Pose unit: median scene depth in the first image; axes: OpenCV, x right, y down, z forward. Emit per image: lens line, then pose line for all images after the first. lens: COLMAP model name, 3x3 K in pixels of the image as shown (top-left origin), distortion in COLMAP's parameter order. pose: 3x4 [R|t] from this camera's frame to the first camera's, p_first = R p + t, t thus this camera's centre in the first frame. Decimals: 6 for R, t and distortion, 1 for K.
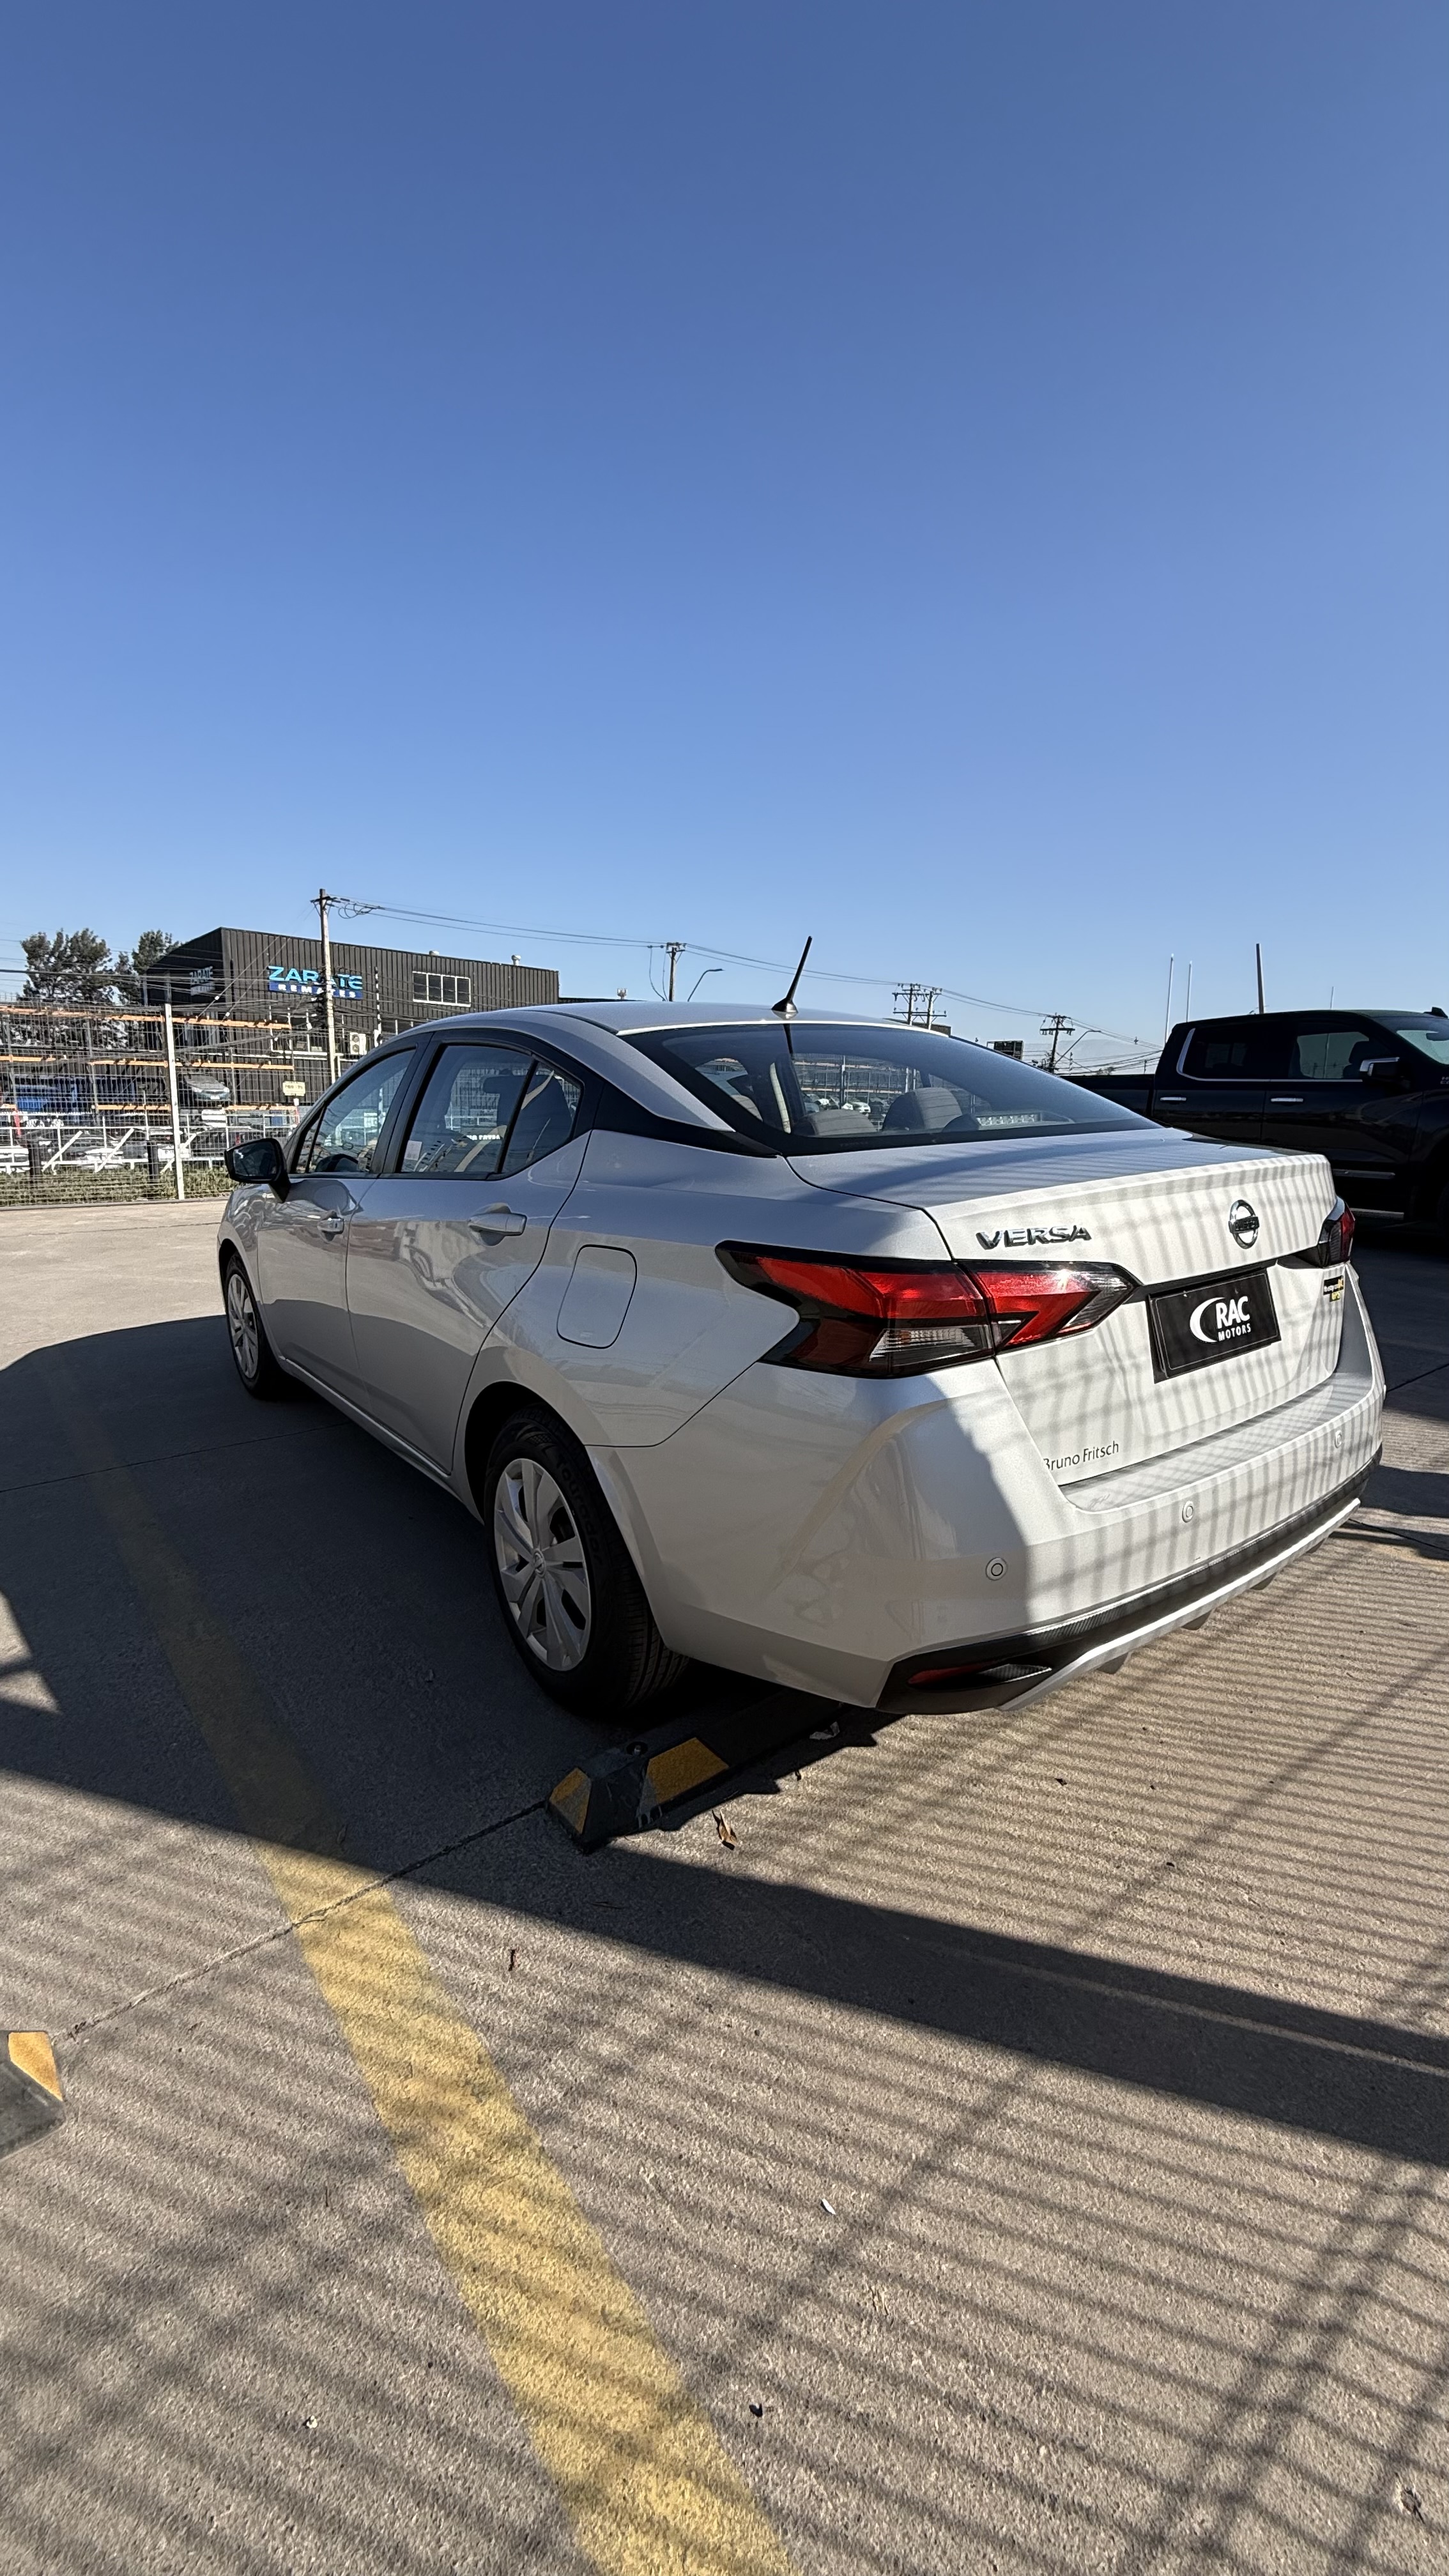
lens RADIAL K [[1026.4, 0, 731.8], [0, 1026.4, 1290.5], [0, 0, 1]] dist [0.001090, 0.000028]
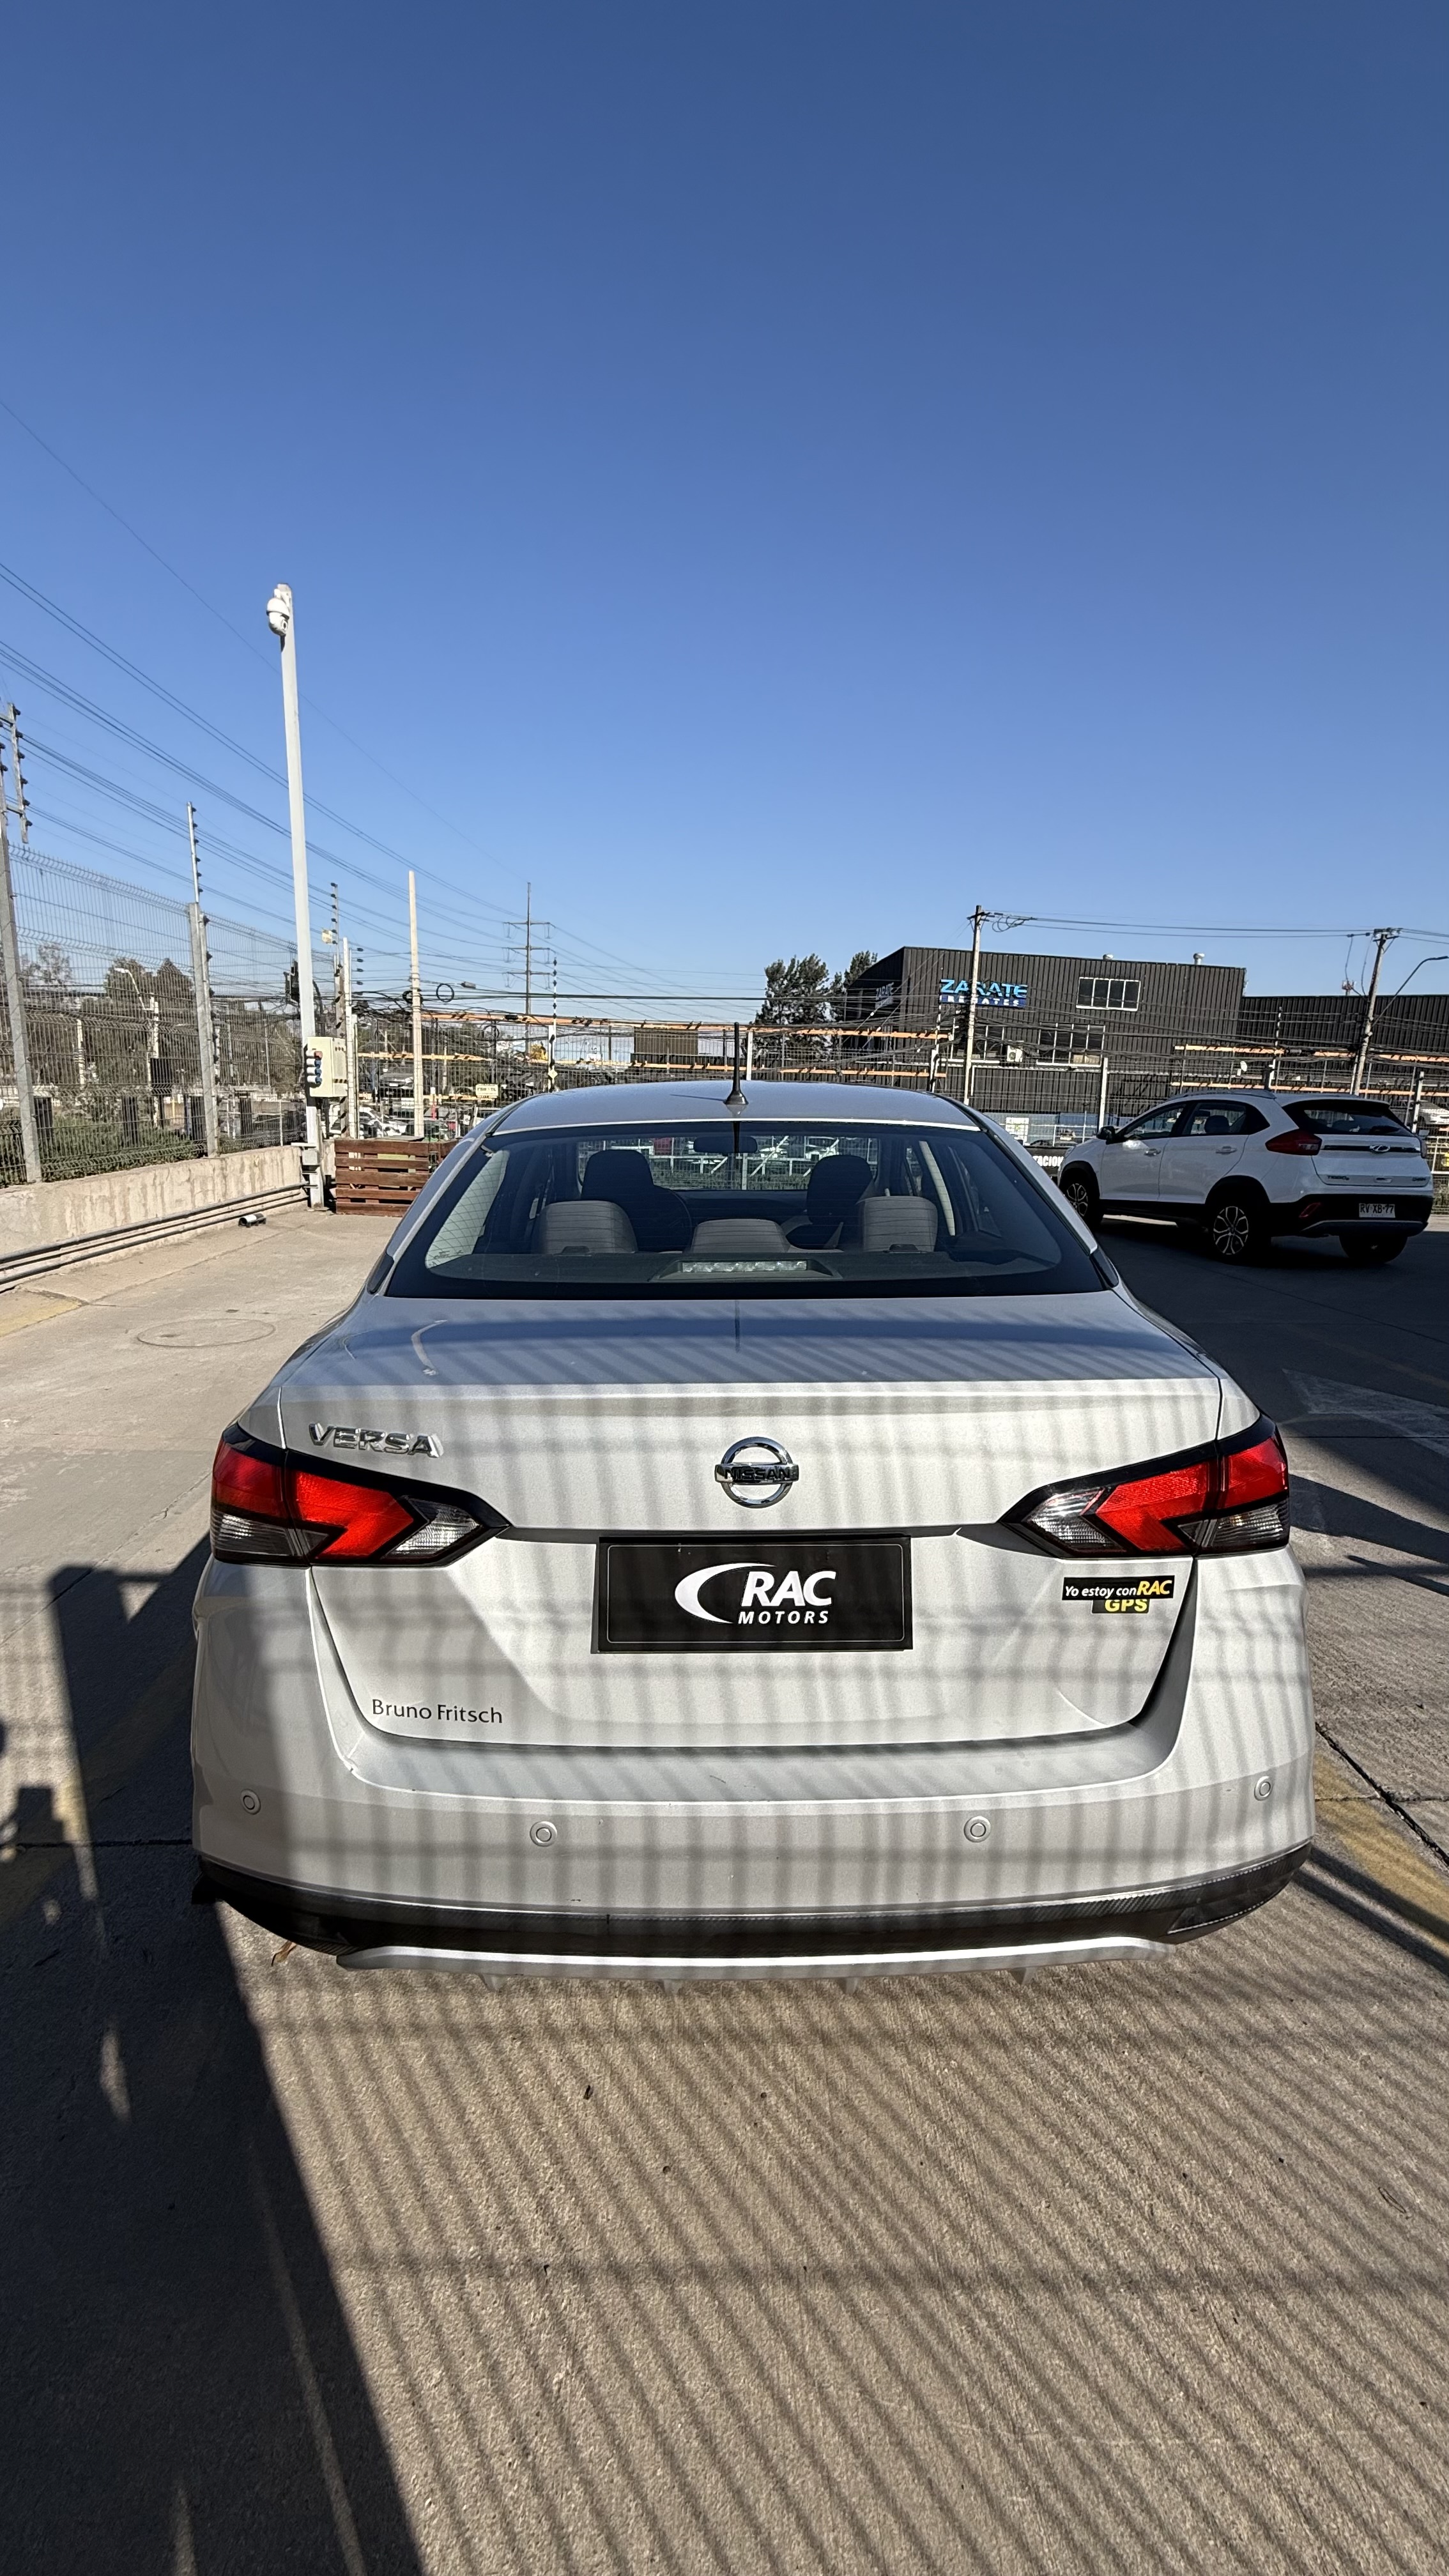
lens RADIAL K [[1026.4, 0, 723.3], [0, 1026.4, 1289.2], [0, 0, 1]] dist [0.001090, 0.000028]
pose [[0.804170, 0.123551, -0.581416, 0.681485], [-0.125984, 0.991364, 0.036414, -0.165760], [0.580894, 0.043966, 0.812791, 0.318463]]
